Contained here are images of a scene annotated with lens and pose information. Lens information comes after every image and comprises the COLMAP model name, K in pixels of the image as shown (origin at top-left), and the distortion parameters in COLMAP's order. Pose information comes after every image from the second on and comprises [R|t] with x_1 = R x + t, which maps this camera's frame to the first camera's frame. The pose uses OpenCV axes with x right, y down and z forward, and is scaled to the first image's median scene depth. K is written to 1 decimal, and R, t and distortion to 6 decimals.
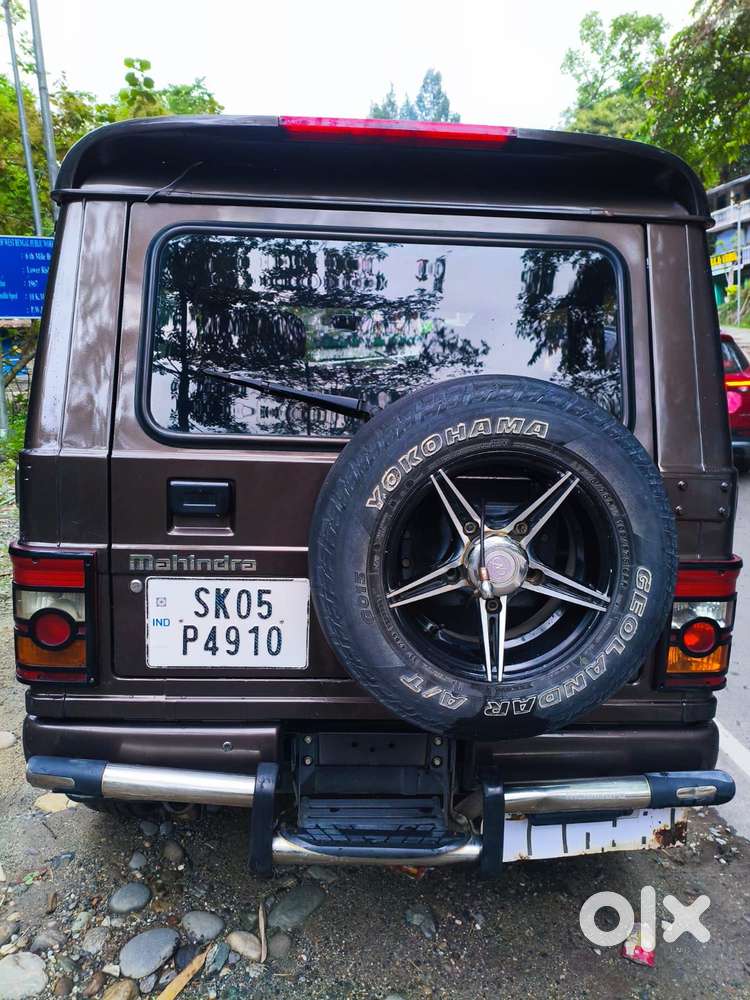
lens RADIAL K [[770.9, 0, 371.7], [0, 770.9, 499.0], [0, 0, 1]] dist [-0.004709, -0.011649]
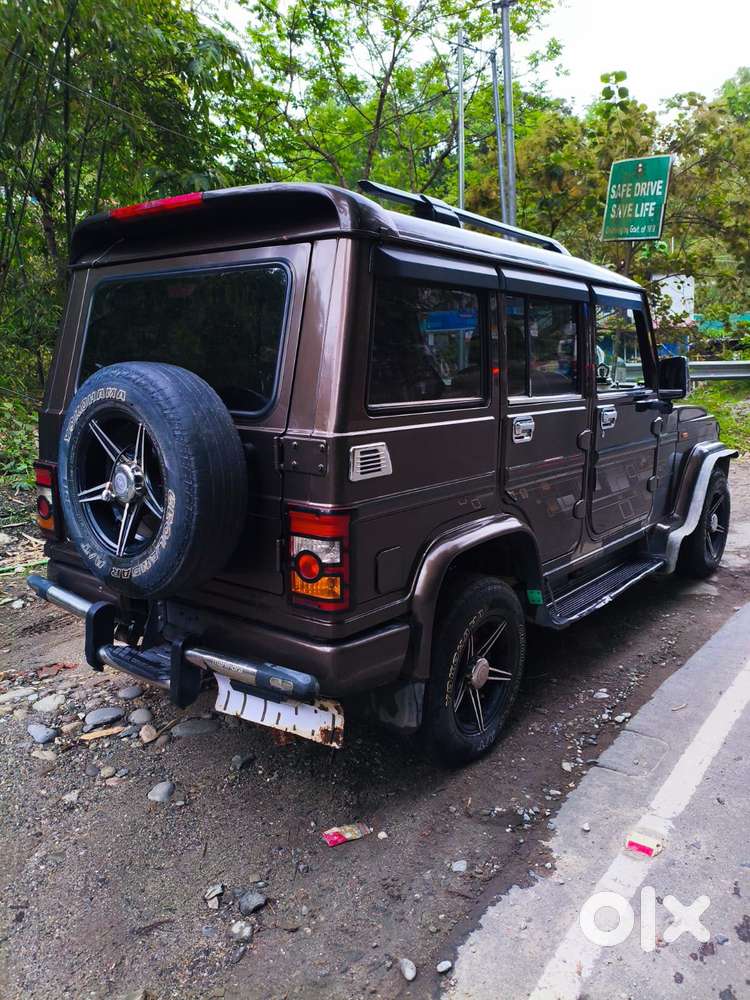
lens RADIAL K [[760.8, 0, 375.0], [0, 760.8, 500.0], [0, 0, 1]] dist [0.042334, -0.071058]
pose [[0.754218, 0.089158, -0.650543, 1.207323], [-0.089870, 0.995432, 0.032233, 0.019098], [0.650445, 0.034154, 0.758785, 0.112871]]
